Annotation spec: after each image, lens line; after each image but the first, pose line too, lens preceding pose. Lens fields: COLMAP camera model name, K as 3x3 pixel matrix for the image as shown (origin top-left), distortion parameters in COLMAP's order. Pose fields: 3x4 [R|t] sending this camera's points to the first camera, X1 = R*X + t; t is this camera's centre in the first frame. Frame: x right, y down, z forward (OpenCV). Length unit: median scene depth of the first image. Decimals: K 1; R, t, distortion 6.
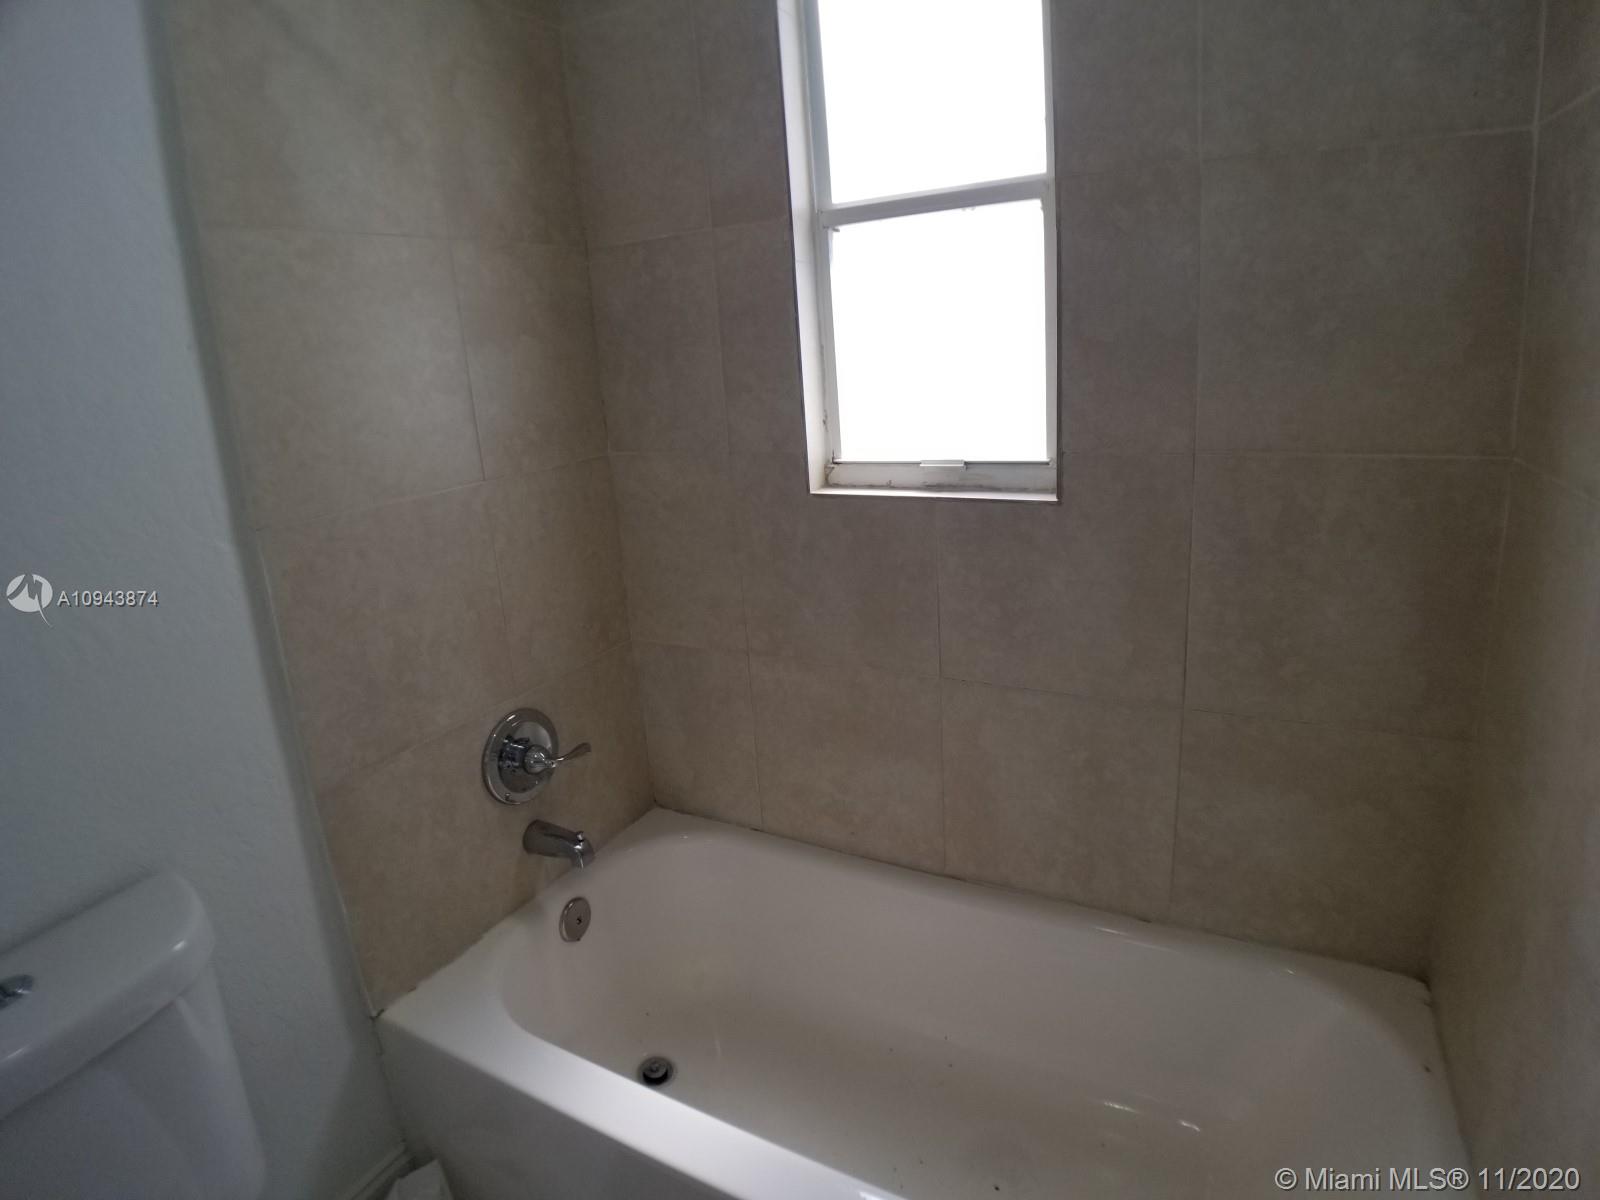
lens RADIAL K [[879.7, 0, 770.2], [0, 879.7, 585.1], [0, 0, 1]] dist [-0.074035, 0.001303]
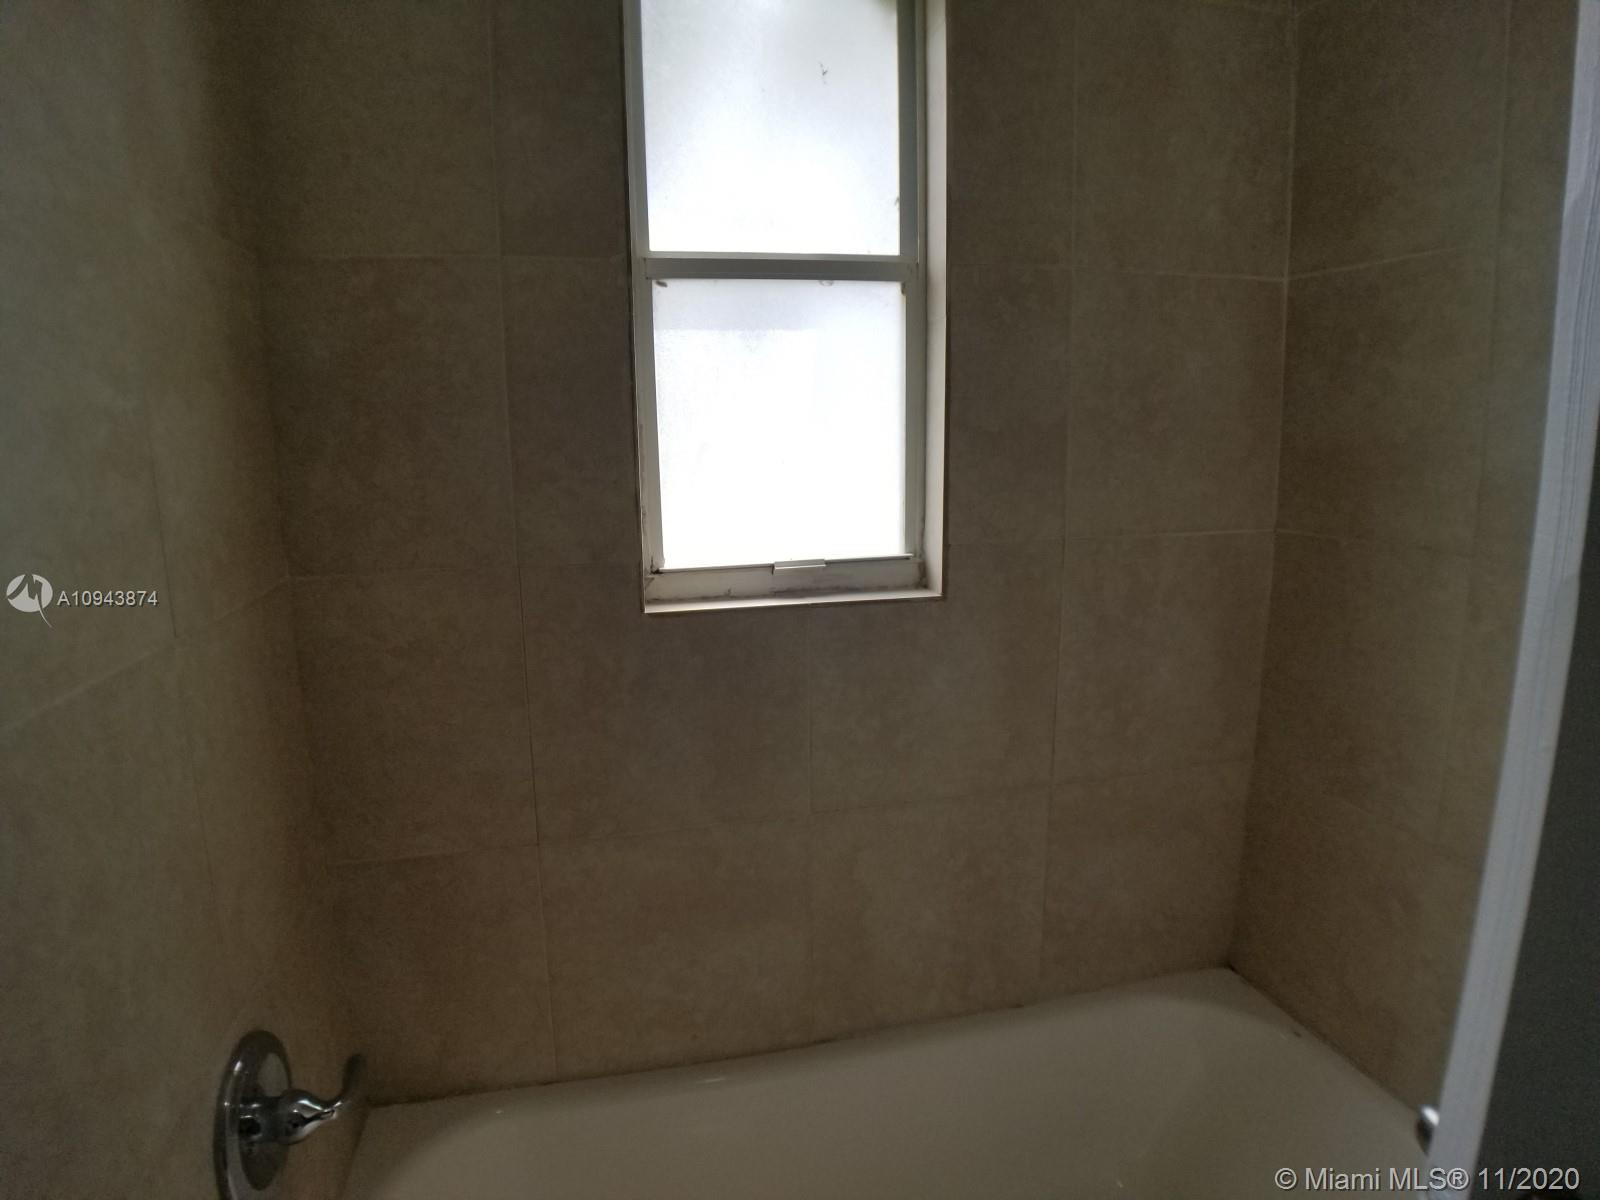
lens RADIAL K [[885.6, 0, 800.7], [0, 885.6, 587.1], [0, 0, 1]] dist [-0.080925, -0.000340]
pose [[0.736466, -0.065206, 0.673324, -0.388844], [0.145041, 0.987417, -0.063019, -0.061579], [-0.660743, 0.144071, 0.736657, 0.356786]]
